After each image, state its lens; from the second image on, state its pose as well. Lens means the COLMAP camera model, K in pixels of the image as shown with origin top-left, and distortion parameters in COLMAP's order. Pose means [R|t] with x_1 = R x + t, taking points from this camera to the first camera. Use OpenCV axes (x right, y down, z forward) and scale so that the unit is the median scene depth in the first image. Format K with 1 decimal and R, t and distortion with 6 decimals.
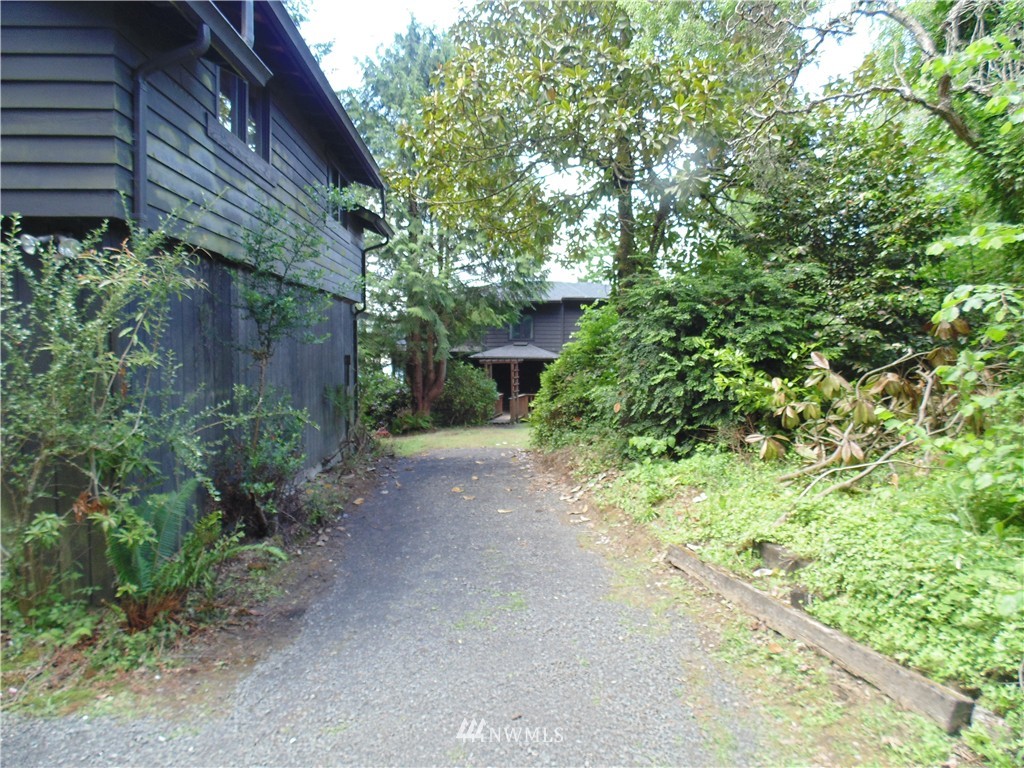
lens RADIAL K [[668.7, 0, 515.2], [0, 668.7, 380.4], [0, 0, 1]] dist [-0.032893, 0.001842]
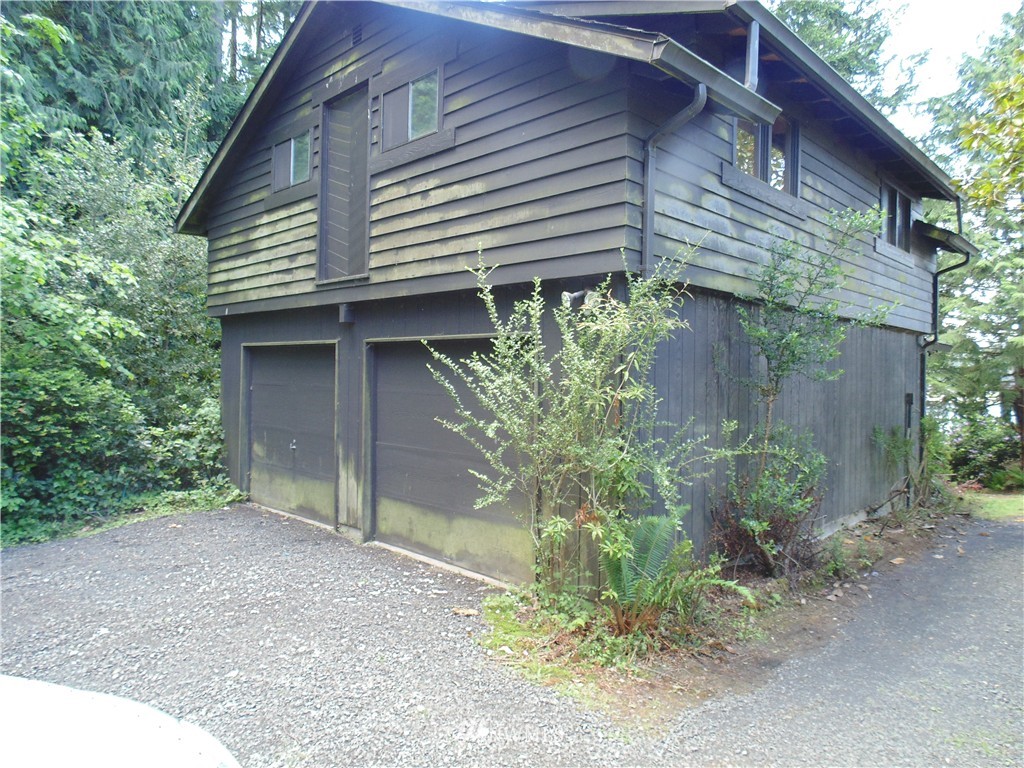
lens RADIAL K [[668.7, 0, 515.2], [0, 668.7, 380.4], [0, 0, 1]] dist [-0.032893, 0.001842]
pose [[0.675535, 0.008443, -0.737280, 0.121681], [-0.047407, 0.998363, -0.032004, -0.006534], [0.735802, 0.056572, 0.674829, 0.068430]]
